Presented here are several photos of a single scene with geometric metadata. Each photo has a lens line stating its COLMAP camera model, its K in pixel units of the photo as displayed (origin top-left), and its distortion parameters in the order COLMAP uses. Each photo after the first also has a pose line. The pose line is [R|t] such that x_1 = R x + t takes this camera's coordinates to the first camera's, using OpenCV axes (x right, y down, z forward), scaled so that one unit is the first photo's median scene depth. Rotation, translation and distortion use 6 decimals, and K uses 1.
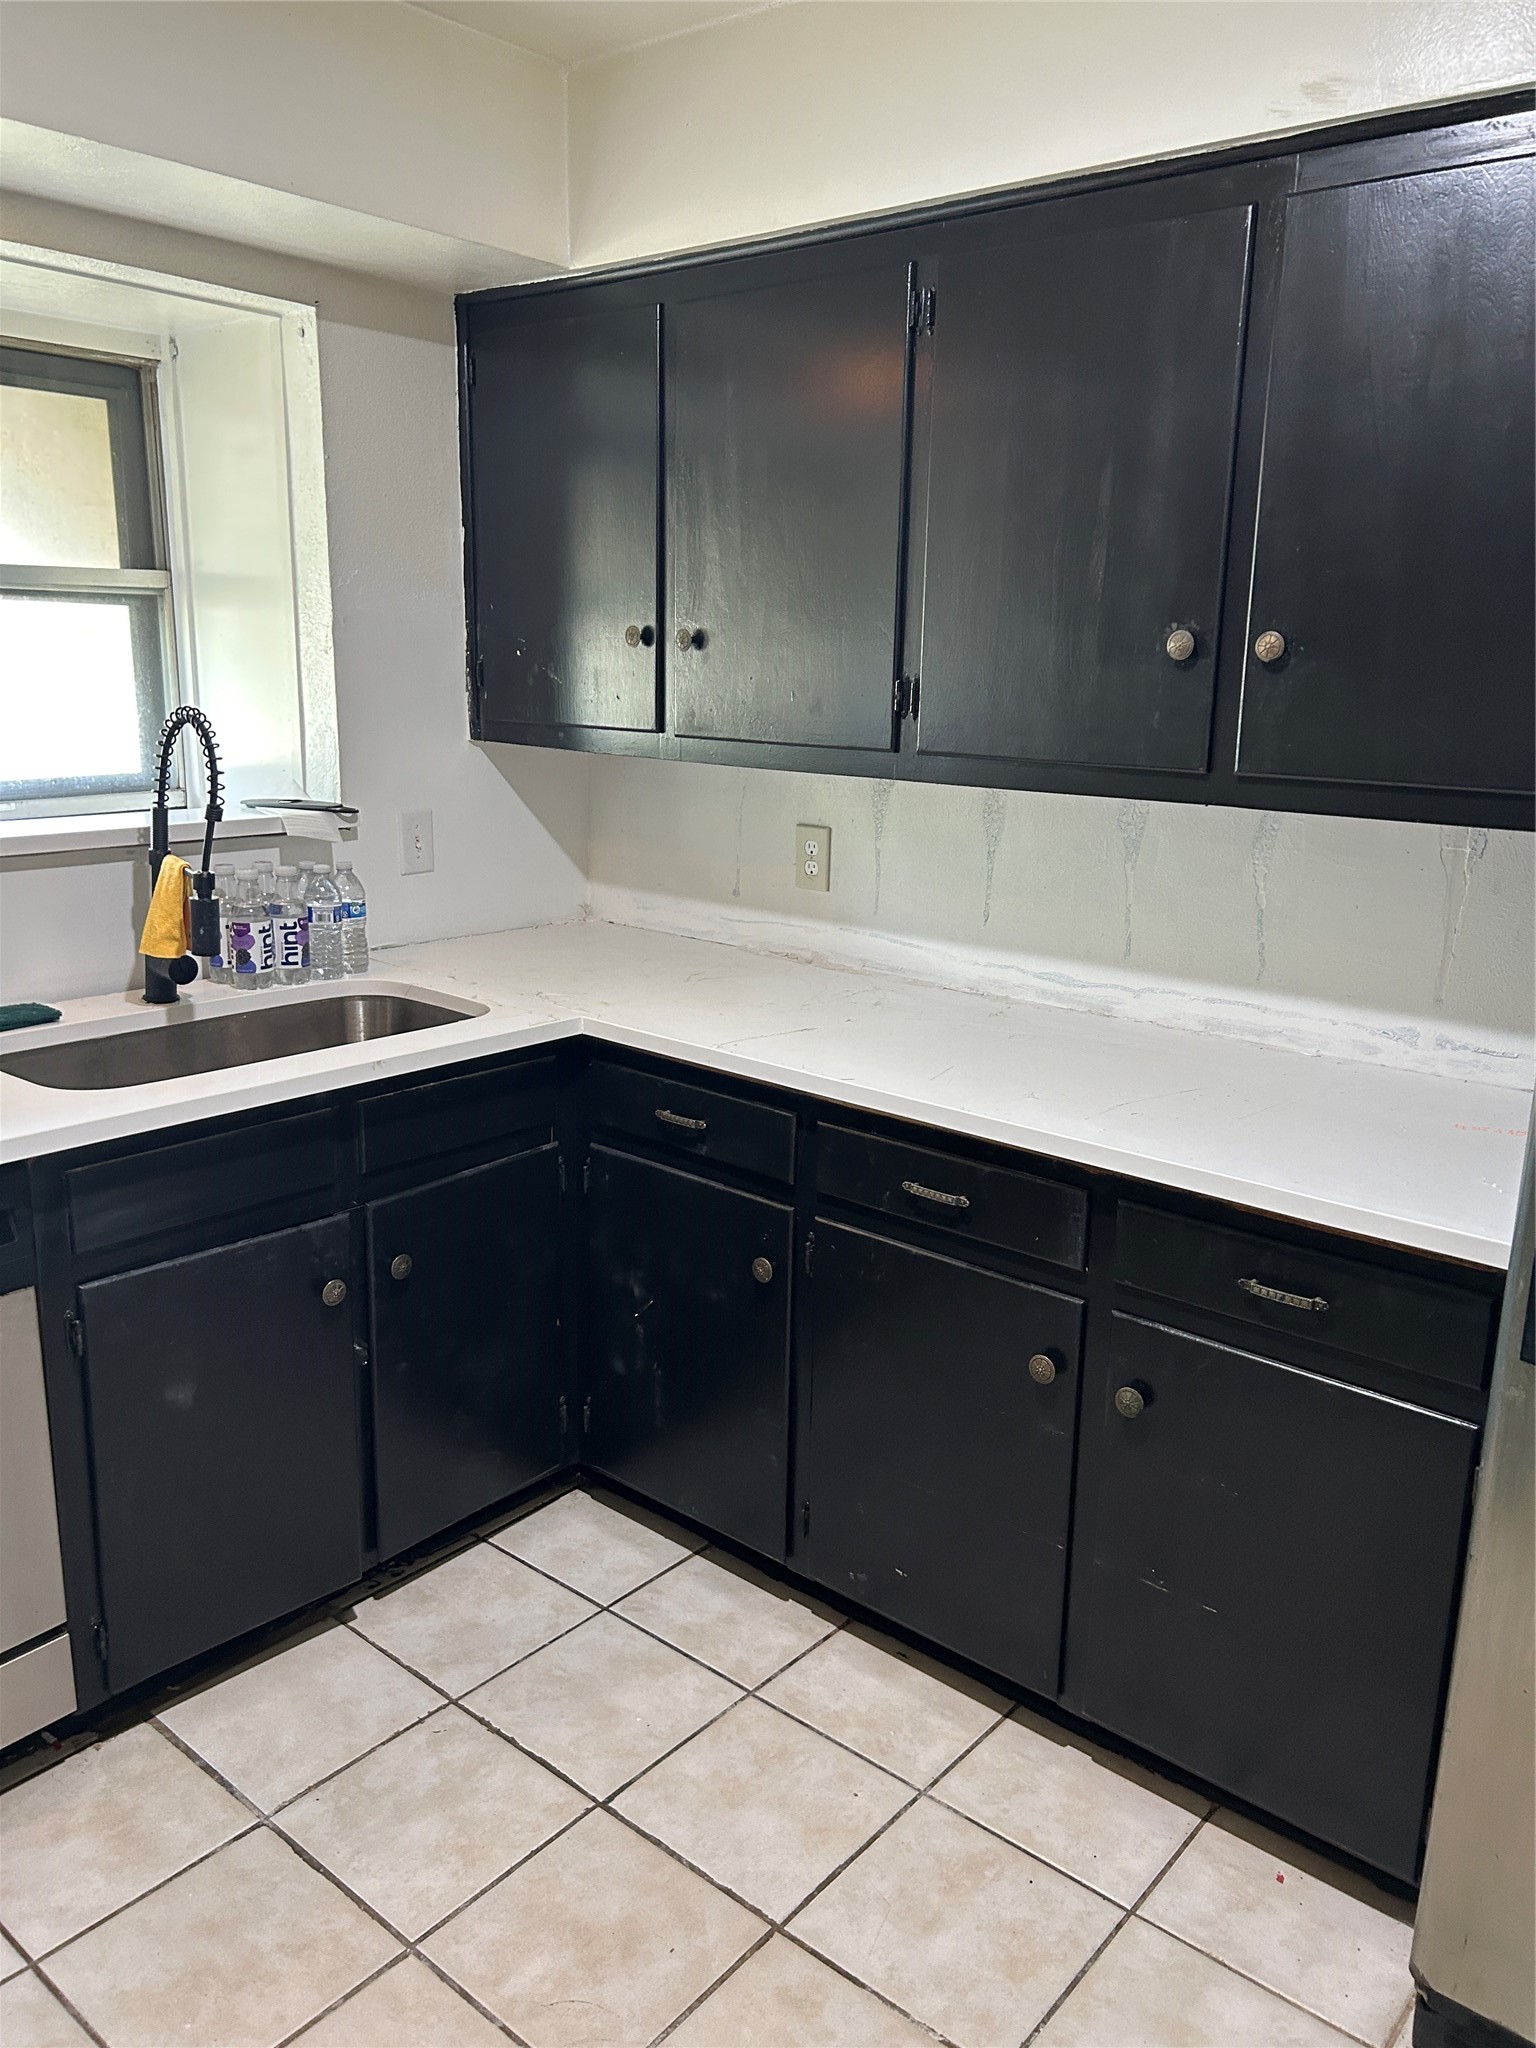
lens RADIAL K [[1549.6, 0, 758.6], [0, 1549.6, 1022.4], [0, 0, 1]] dist [0.047032, -0.047134]
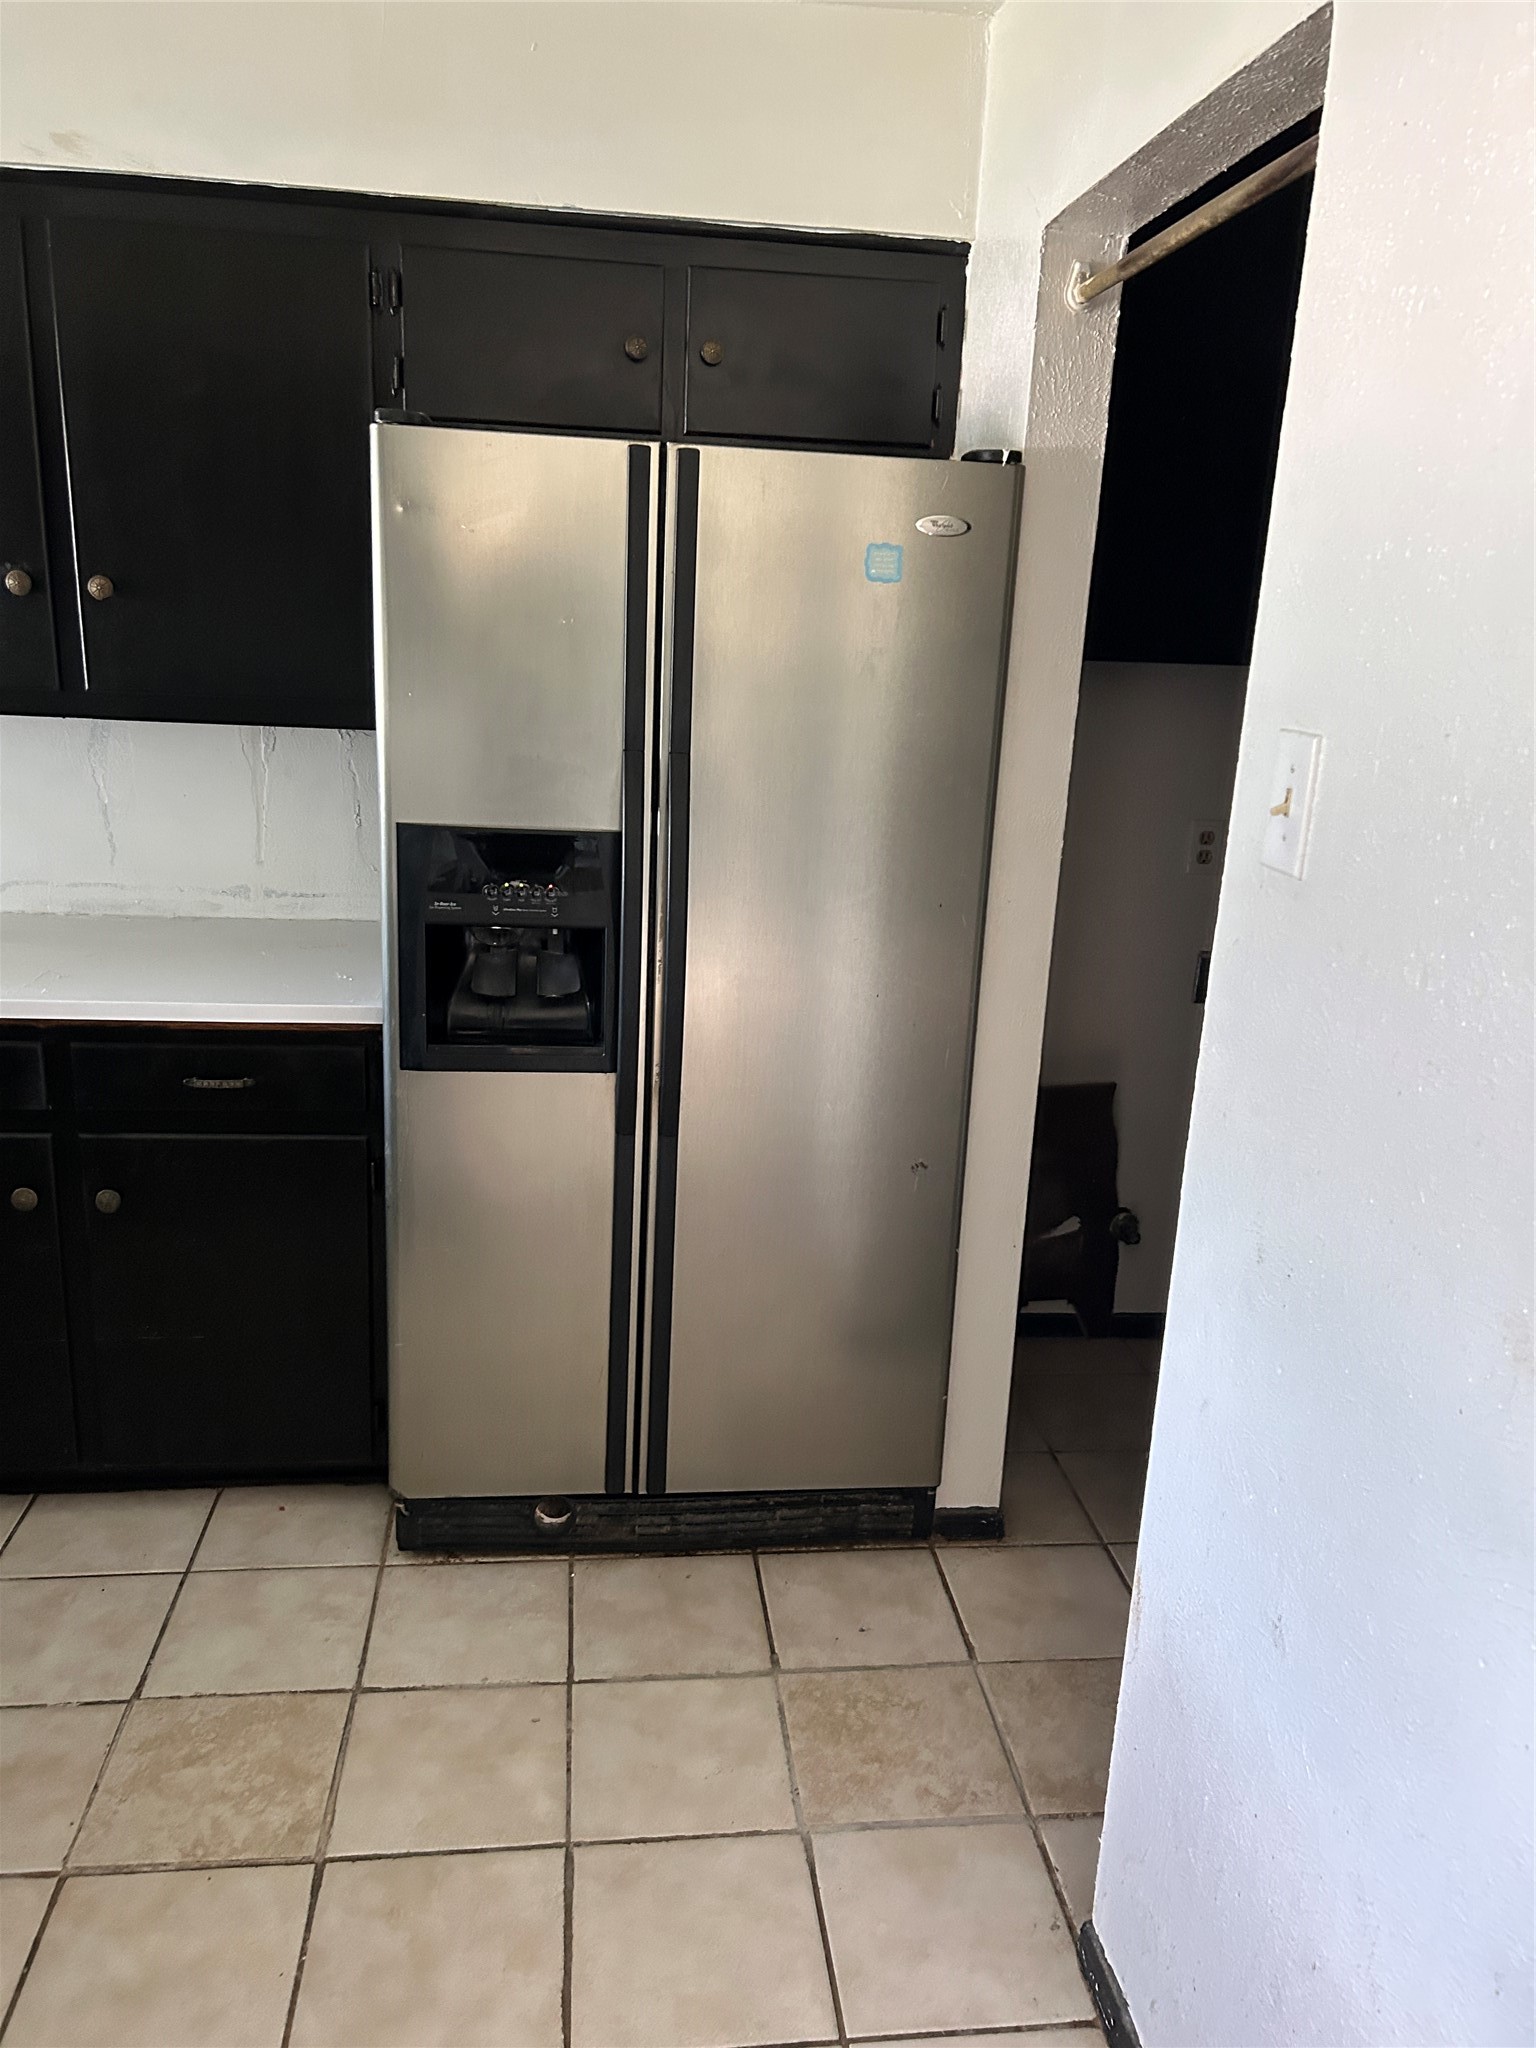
lens RADIAL K [[1549.6, 0, 760.9], [0, 1549.6, 1025.3], [0, 0, 1]] dist [0.047032, -0.047134]
pose [[0.687700, -0.179527, 0.703448, -0.240517], [0.137510, 0.983614, 0.116597, 0.028593], [-0.712853, 0.016547, 0.701118, -0.237553]]
